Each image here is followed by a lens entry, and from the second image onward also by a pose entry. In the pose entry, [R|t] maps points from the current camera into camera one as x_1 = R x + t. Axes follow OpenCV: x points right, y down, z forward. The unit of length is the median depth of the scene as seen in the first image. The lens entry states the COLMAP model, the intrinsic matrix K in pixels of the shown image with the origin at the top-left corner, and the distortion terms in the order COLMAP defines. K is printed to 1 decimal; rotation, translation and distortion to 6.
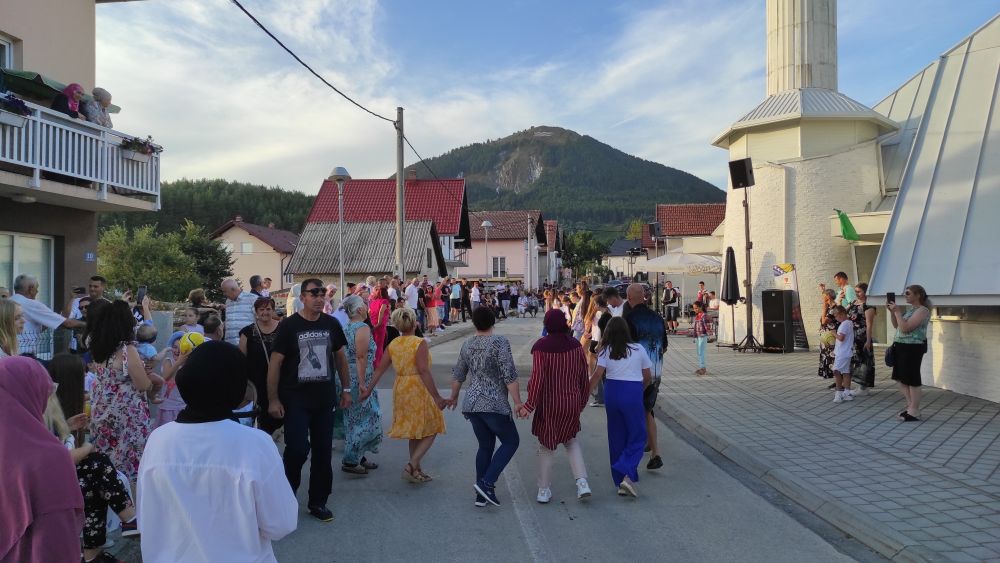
lens RADIAL K [[751.2, 0, 500.0], [0, 751.2, 281.5], [0, 0, 1]] dist [0.025204, -0.008050]
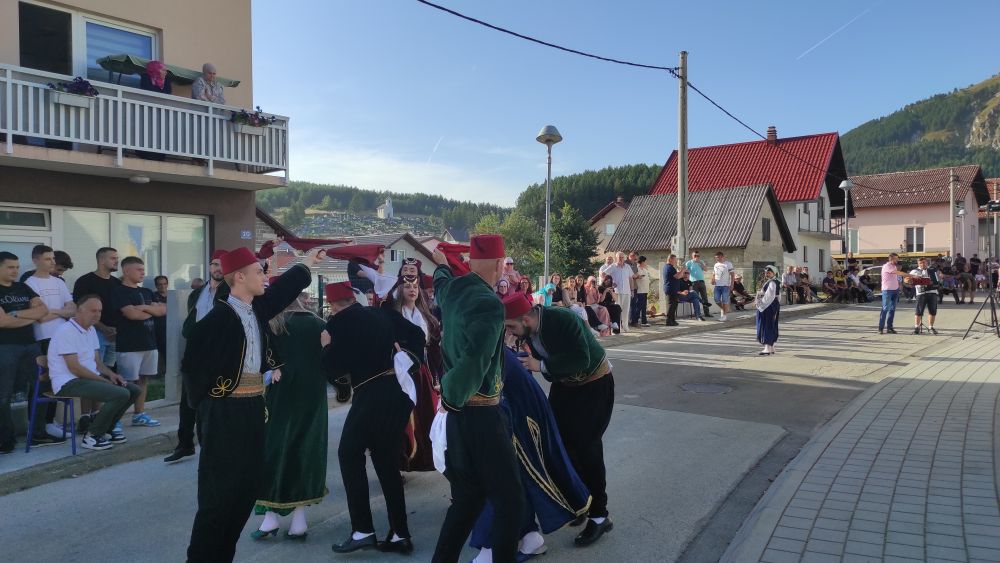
lens RADIAL K [[751.2, 0, 500.0], [0, 751.2, 281.5], [0, 0, 1]] dist [0.025204, -0.008050]
pose [[0.839287, 0.000662, -0.543688, 0.113878], [0.012884, 0.999694, 0.021107, 0.005122], [0.543535, -0.024719, 0.839022, 0.125570]]
